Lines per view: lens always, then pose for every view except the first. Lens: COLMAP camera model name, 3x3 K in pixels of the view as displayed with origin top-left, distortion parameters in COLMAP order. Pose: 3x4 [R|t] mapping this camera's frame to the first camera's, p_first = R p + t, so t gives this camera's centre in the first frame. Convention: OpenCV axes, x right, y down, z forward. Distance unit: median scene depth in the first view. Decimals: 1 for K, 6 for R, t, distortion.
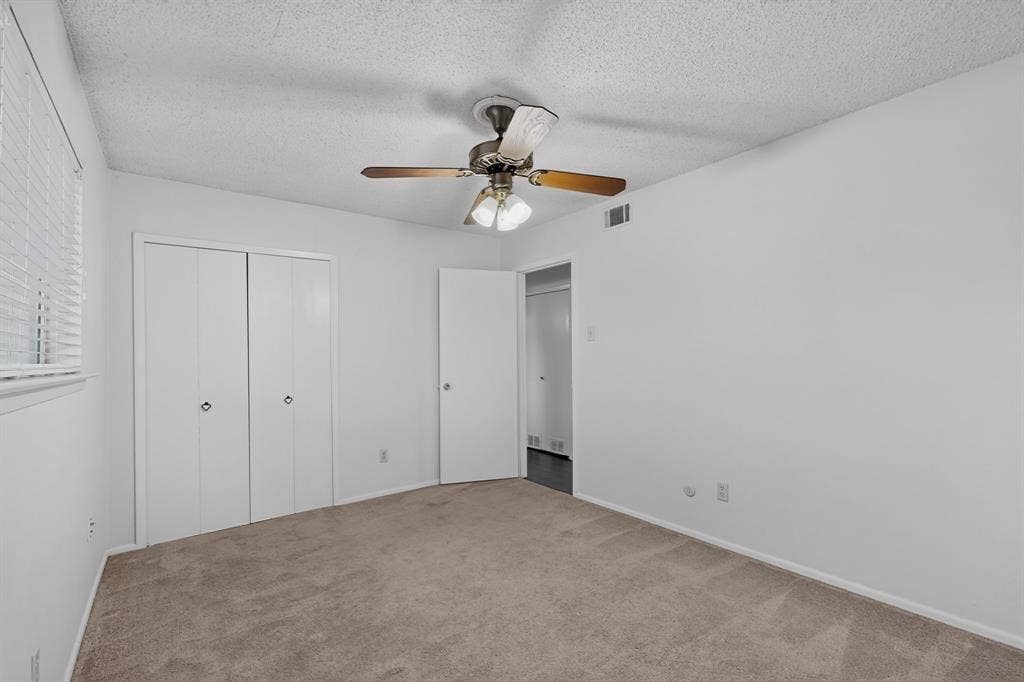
lens RADIAL K [[458.3, 0, 510.4], [0, 458.3, 338.7], [0, 0, 1]] dist [0.030419, 0.000123]
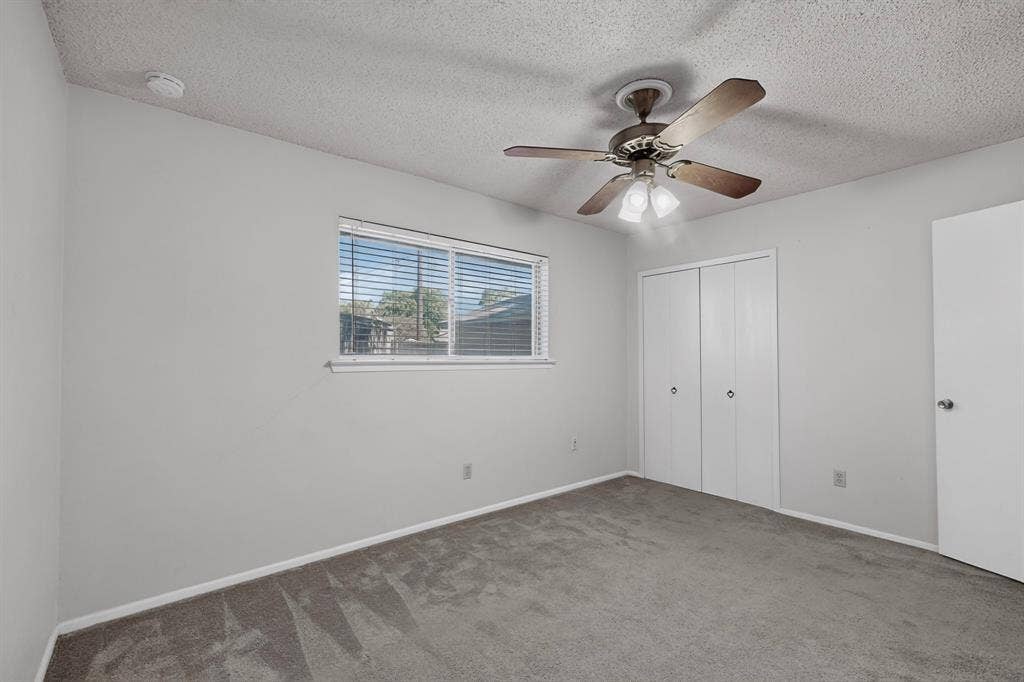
lens RADIAL K [[458.3, 0, 510.4], [0, 458.3, 338.7], [0, 0, 1]] dist [0.030419, 0.000123]
pose [[0.040251, -0.018741, -0.999014, 0.596367], [0.030002, 0.999396, -0.017539, 0.006992], [0.998739, -0.029266, 0.040789, 0.450691]]
